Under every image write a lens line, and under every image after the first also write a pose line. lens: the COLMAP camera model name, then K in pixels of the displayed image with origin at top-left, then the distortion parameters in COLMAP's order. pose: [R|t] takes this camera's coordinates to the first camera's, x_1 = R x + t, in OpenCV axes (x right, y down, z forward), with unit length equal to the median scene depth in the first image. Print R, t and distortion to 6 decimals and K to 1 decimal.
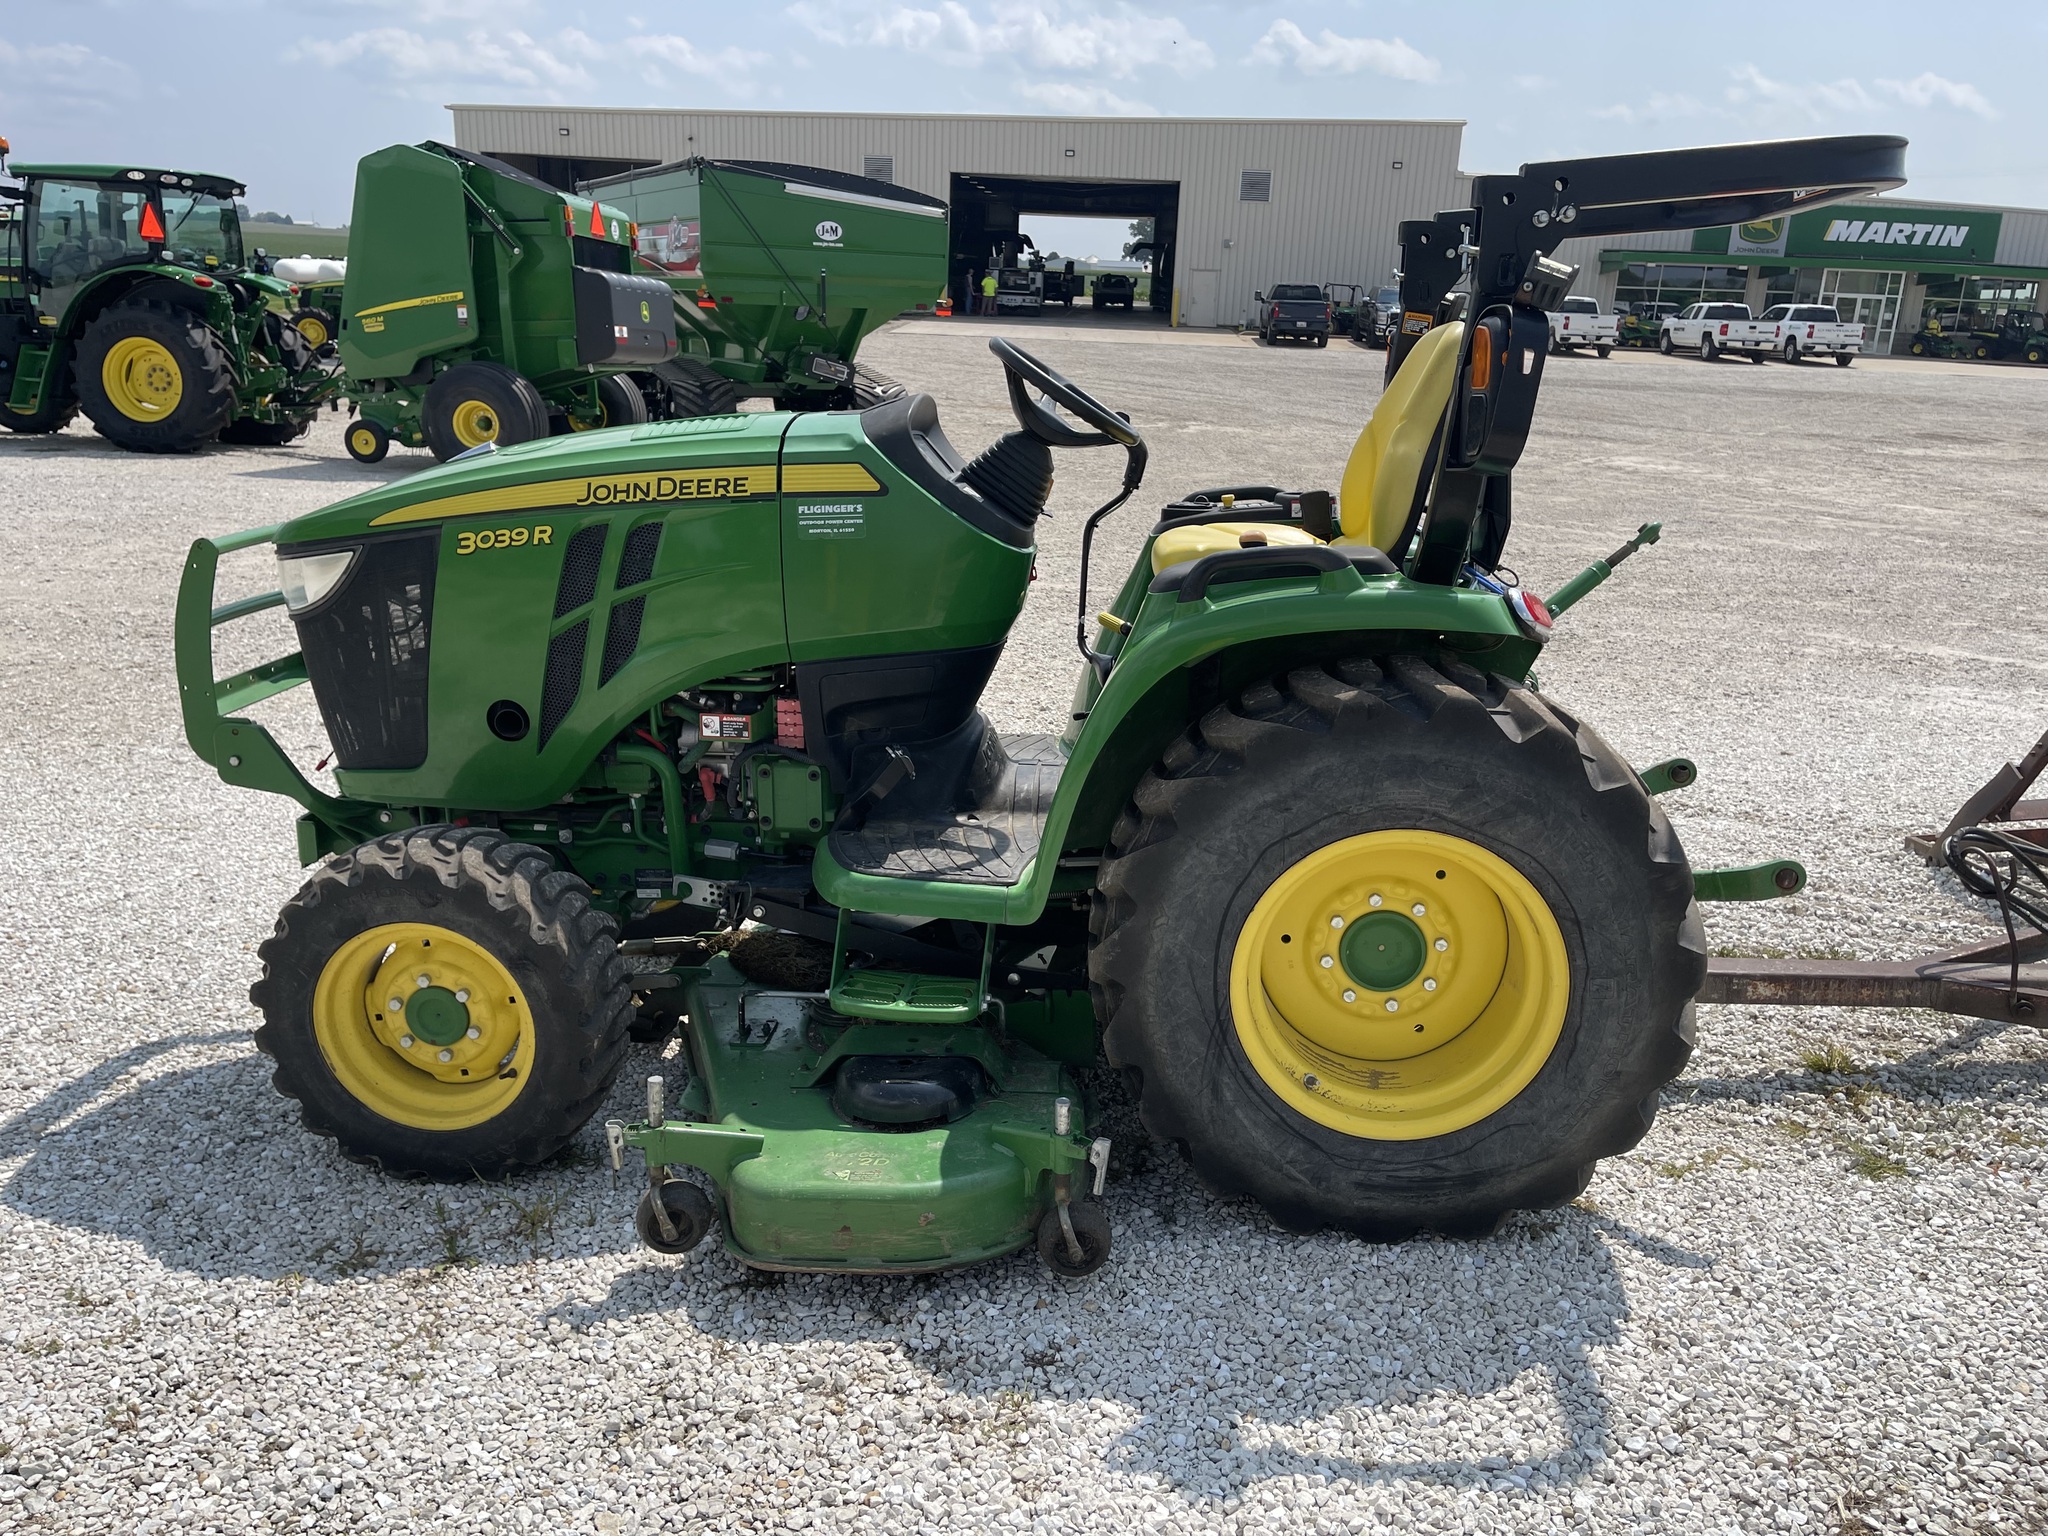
lens RADIAL K [[1564.5, 0, 1042.5], [0, 1564.5, 756.5], [0, 0, 1]] dist [0.069444, -0.098059]
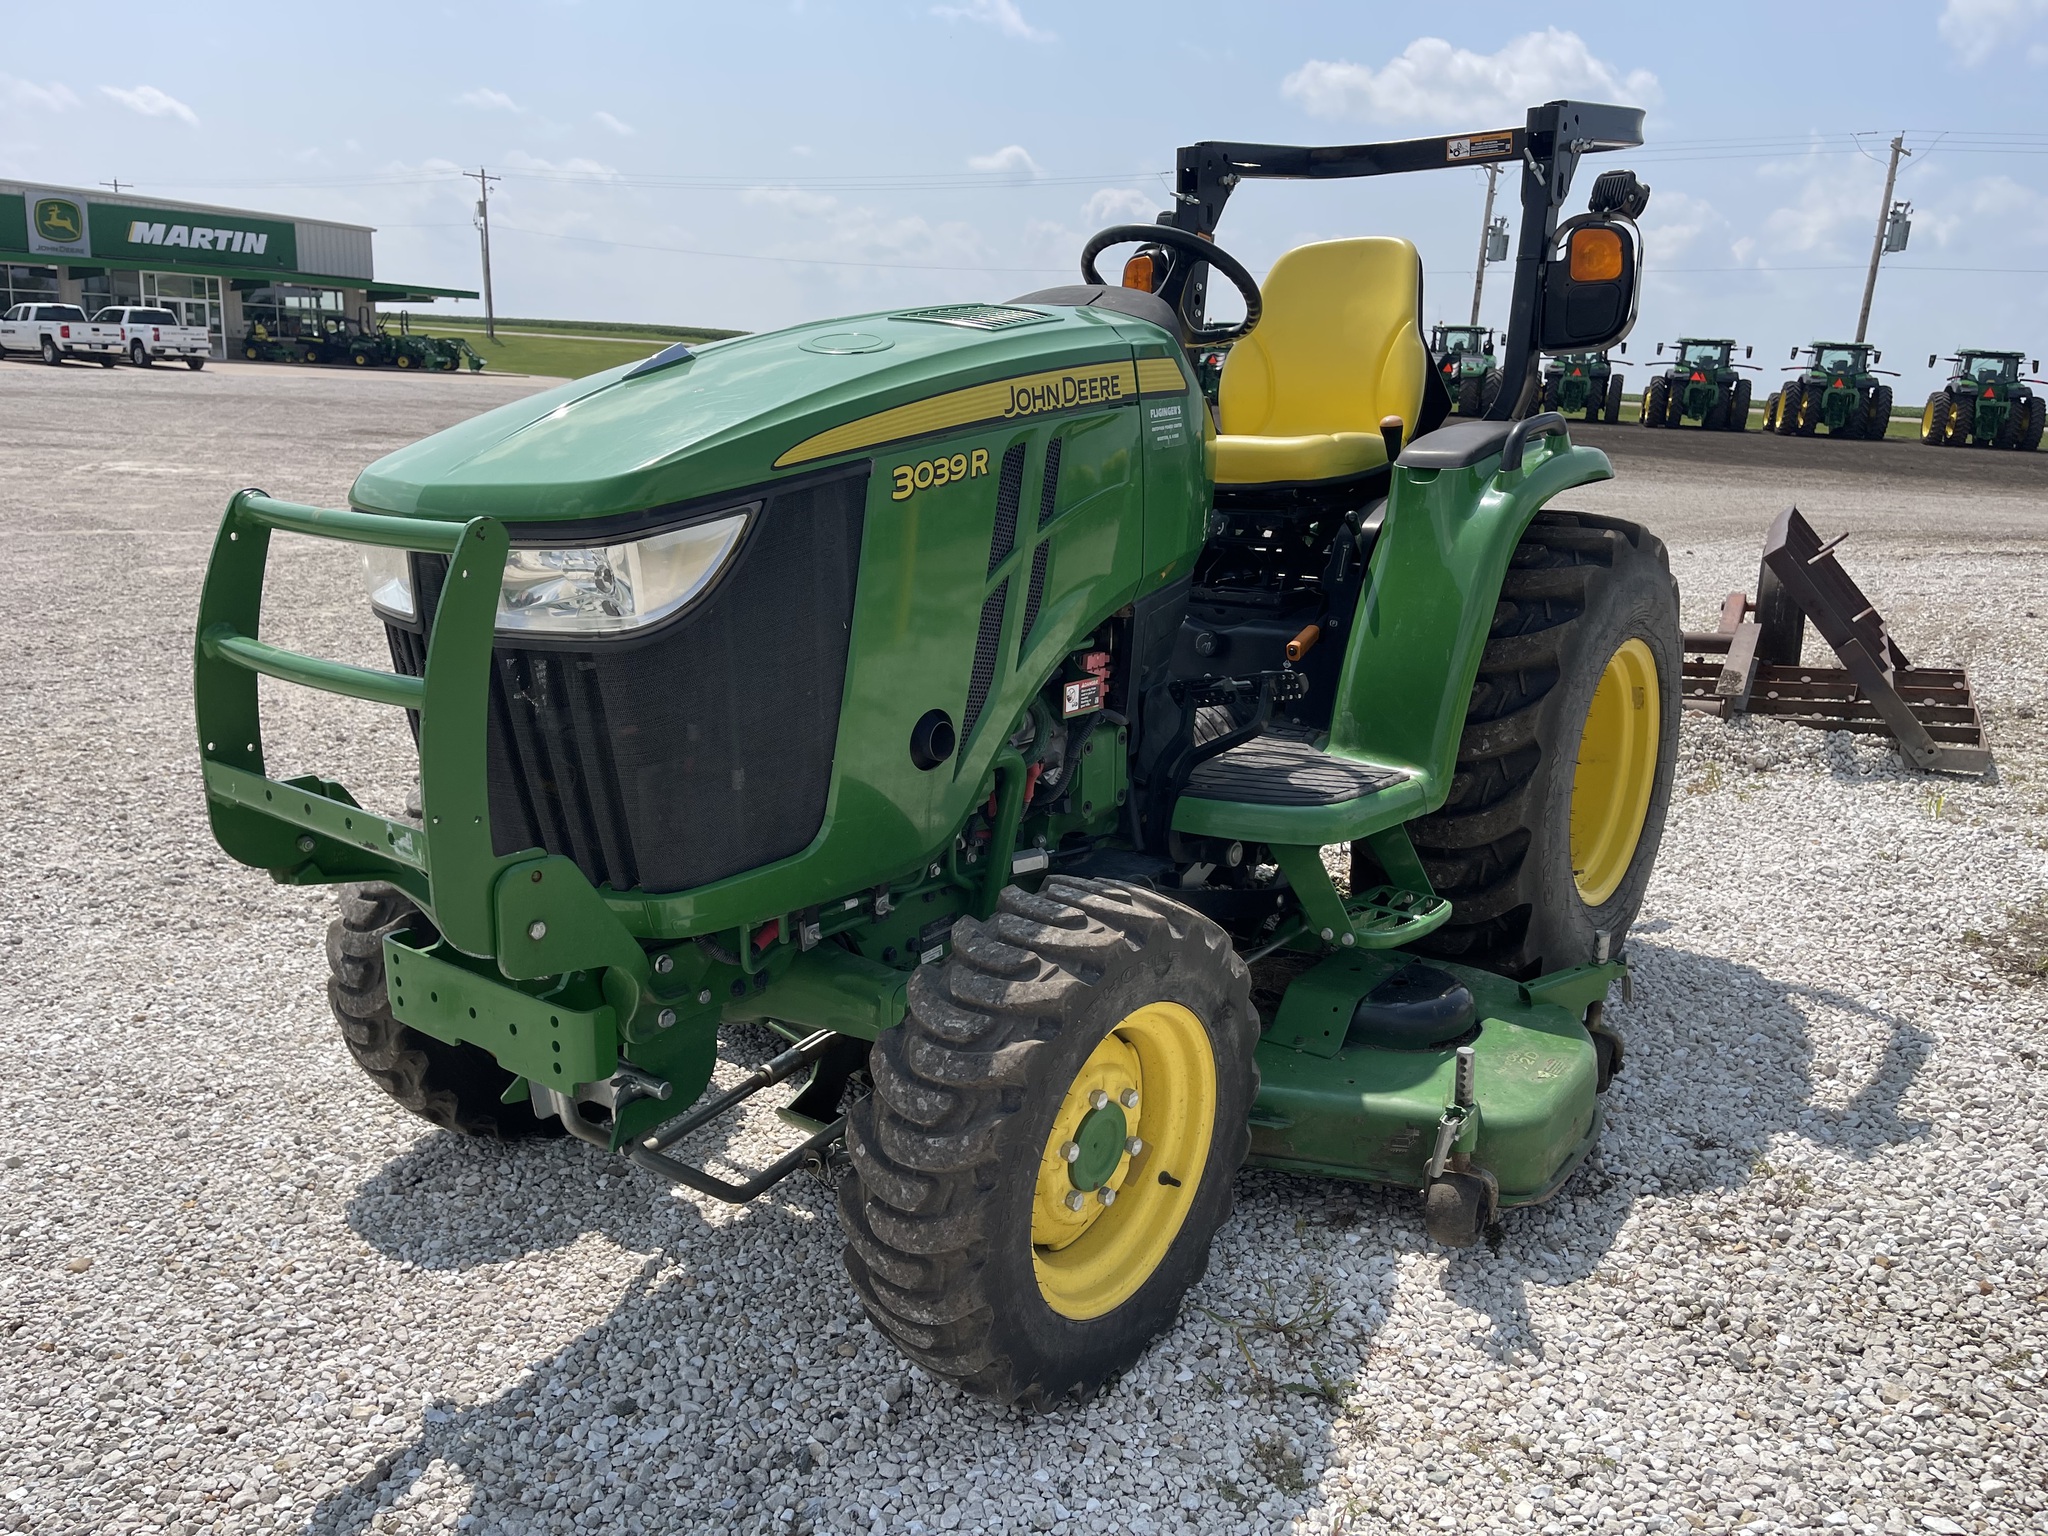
lens RADIAL K [[1564.5, 0, 1009.0], [0, 1564.5, 773.7], [0, 0, 1]] dist [0.069444, -0.098059]
pose [[0.550478, -0.217187, 0.806104, -0.182053], [0.214954, 0.969886, 0.114525, -0.016505], [-0.806702, 0.110232, 0.580586, 0.118589]]
